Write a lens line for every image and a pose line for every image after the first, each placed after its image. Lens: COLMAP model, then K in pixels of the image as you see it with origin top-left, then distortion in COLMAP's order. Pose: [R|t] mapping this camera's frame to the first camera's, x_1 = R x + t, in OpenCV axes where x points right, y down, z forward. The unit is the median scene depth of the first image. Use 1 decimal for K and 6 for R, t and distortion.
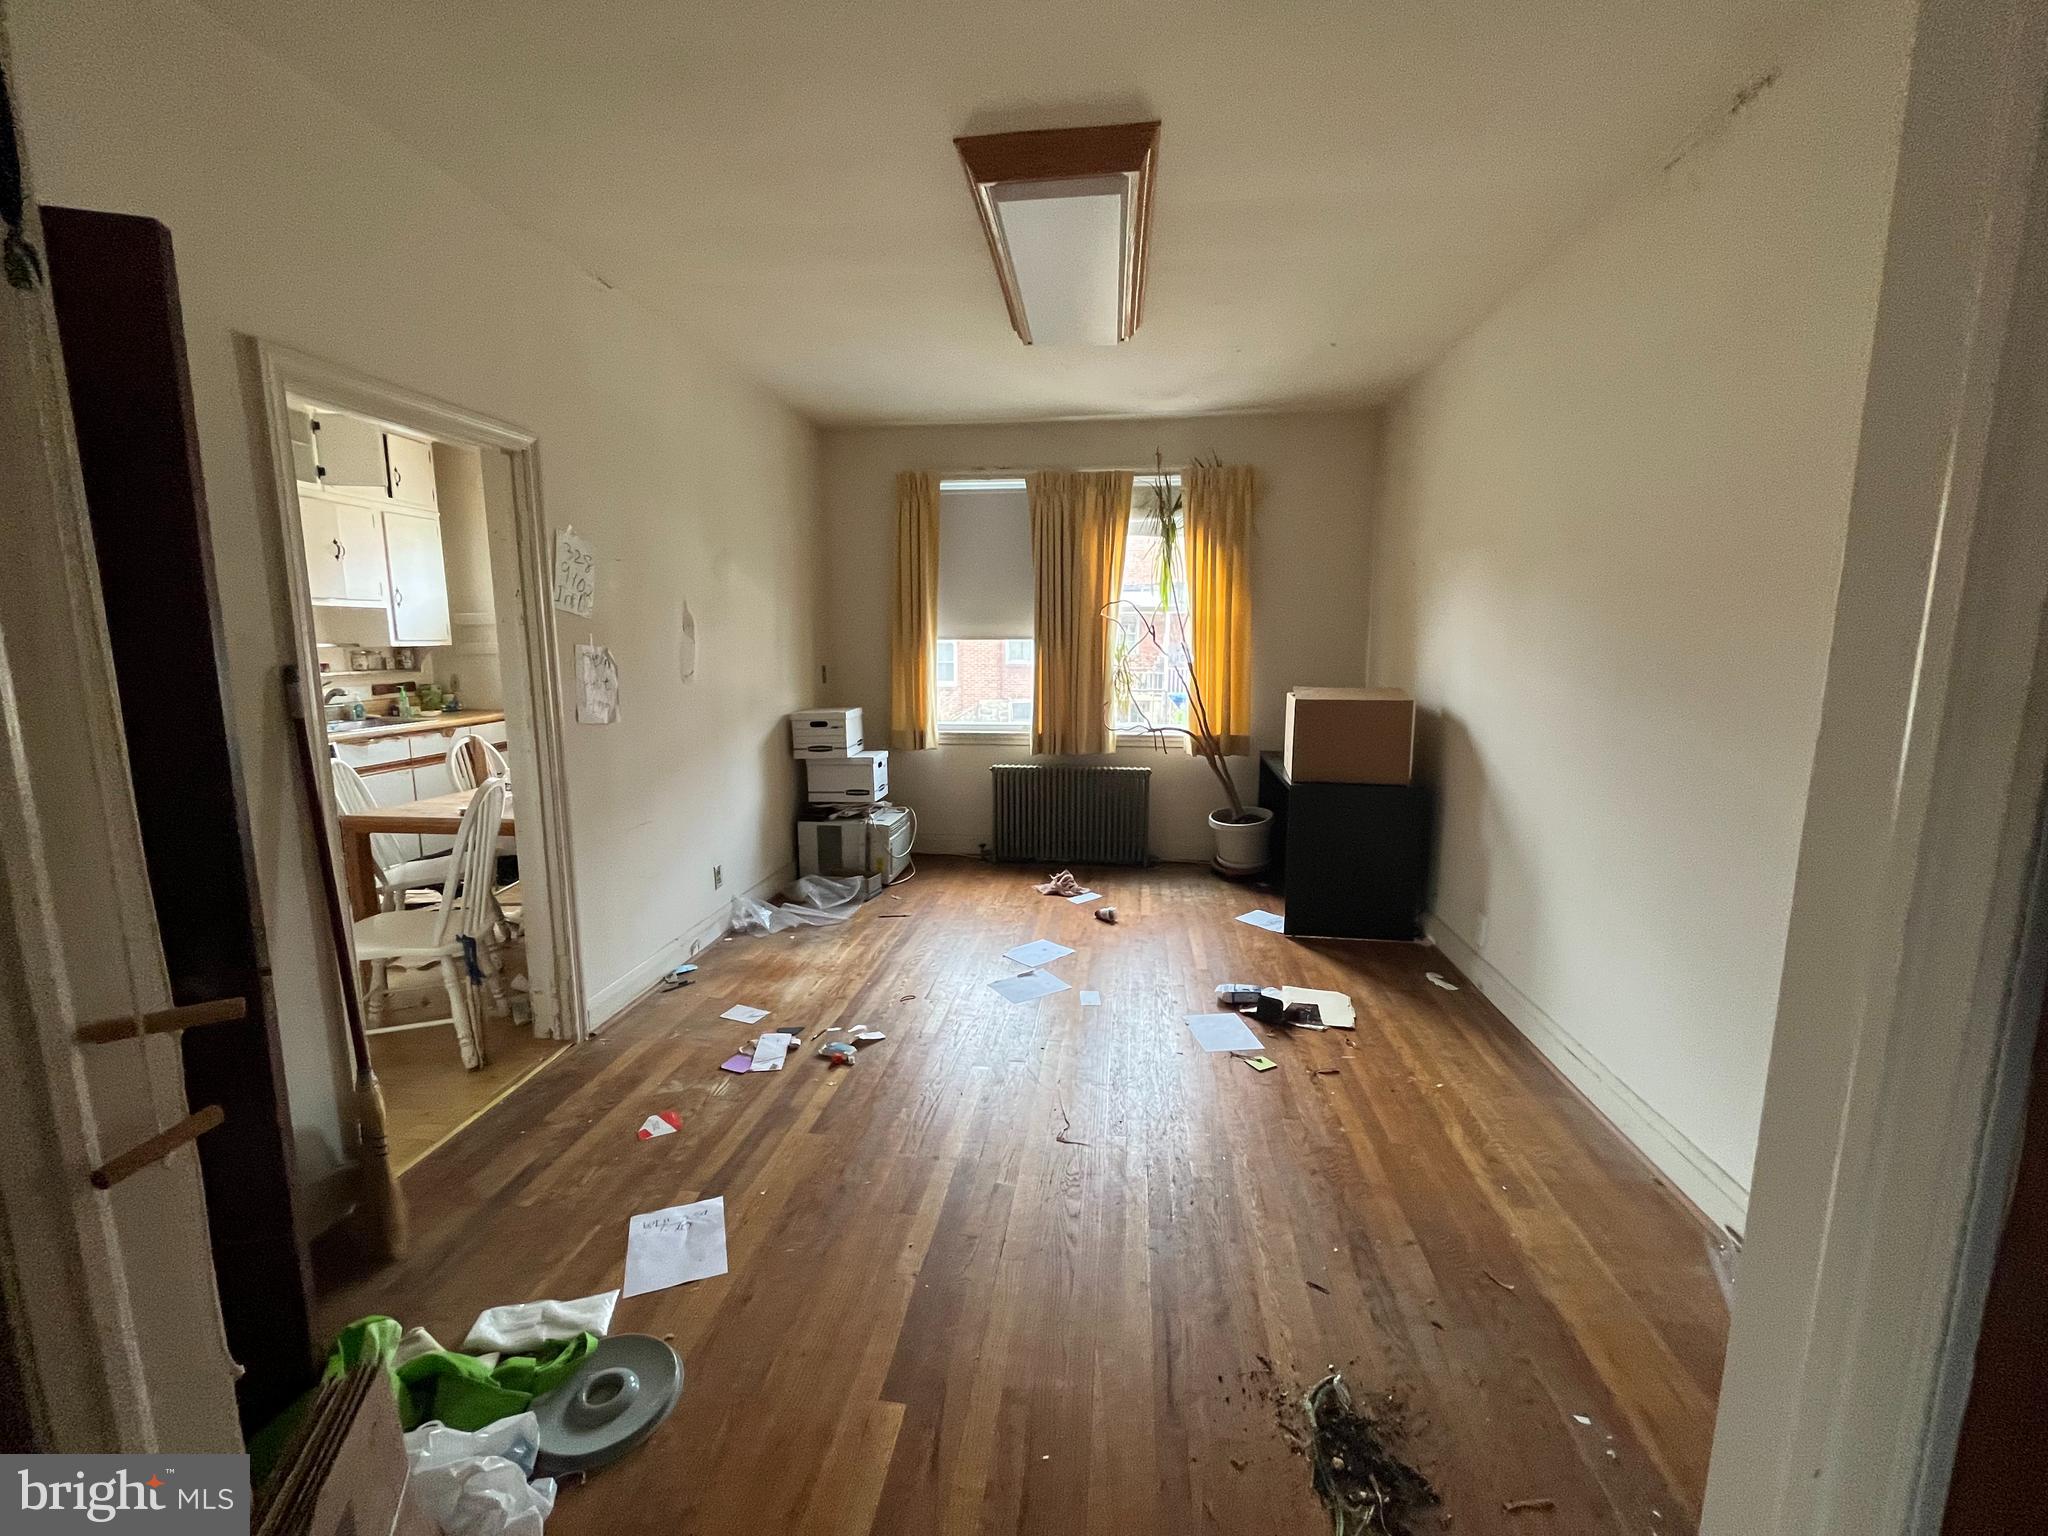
lens RADIAL K [[835.2, 0, 1024.0], [0, 835.2, 768.0], [0, 0, 1]] dist [-0.007517, -0.000060]
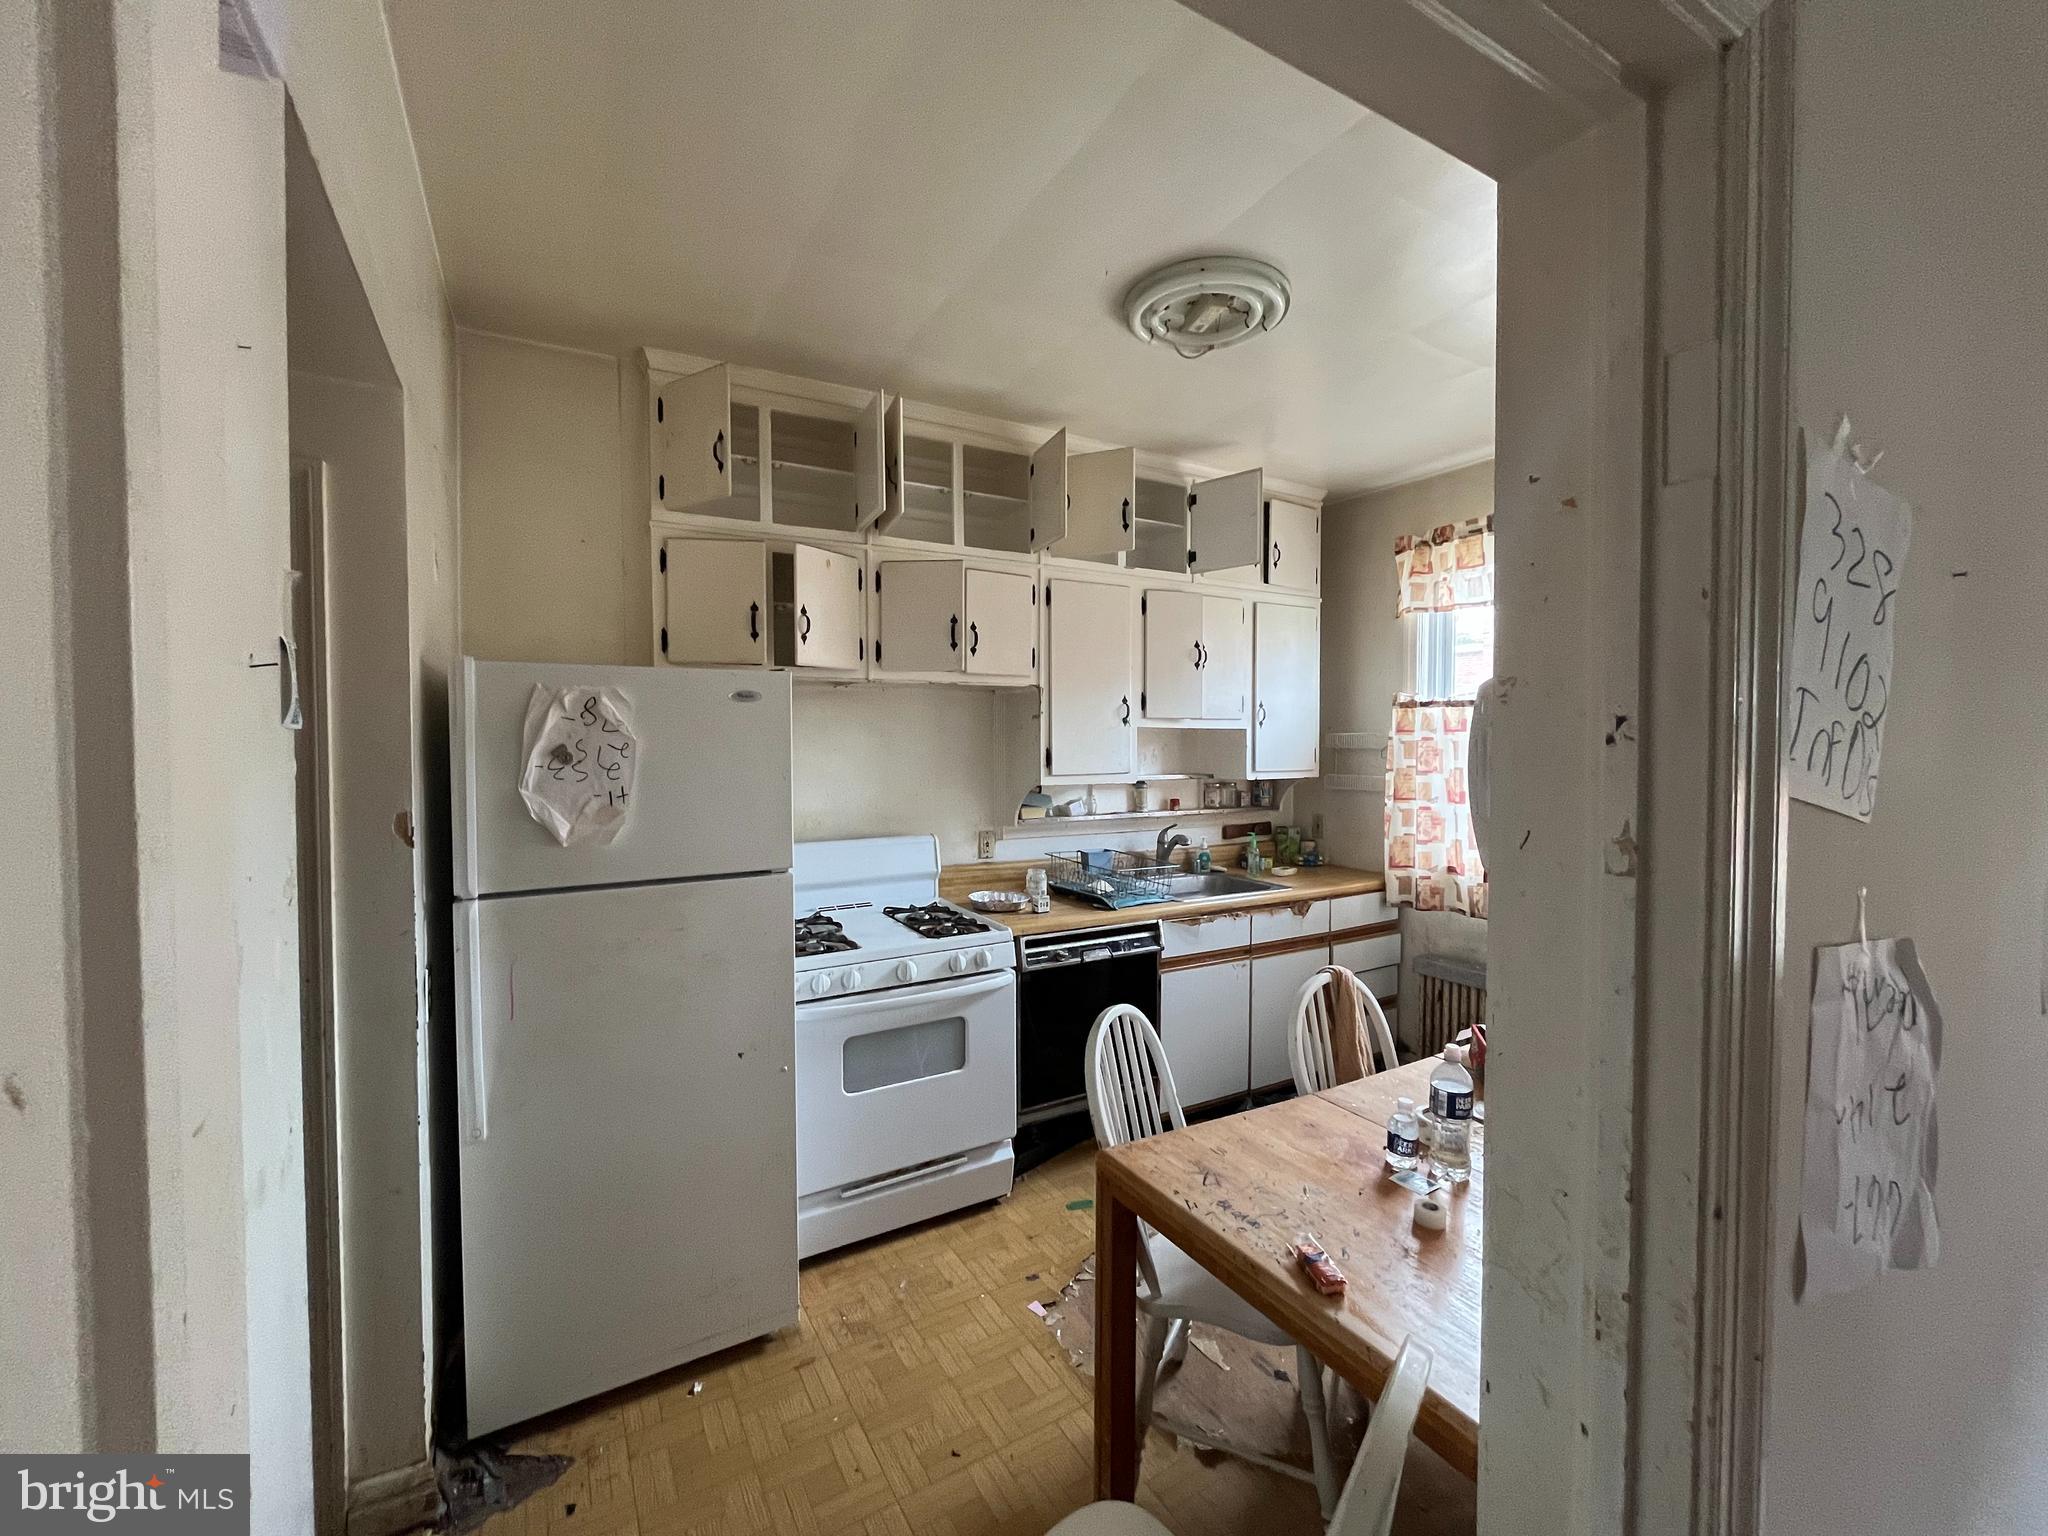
lens RADIAL K [[835.2, 0, 1024.0], [0, 835.2, 768.0], [0, 0, 1]] dist [-0.007517, -0.000060]
pose [[0.593674, 0.027267, -0.804243, -0.283452], [-0.121768, 0.990961, -0.056289, -0.091292], [0.795439, 0.131349, 0.591628, 0.404017]]
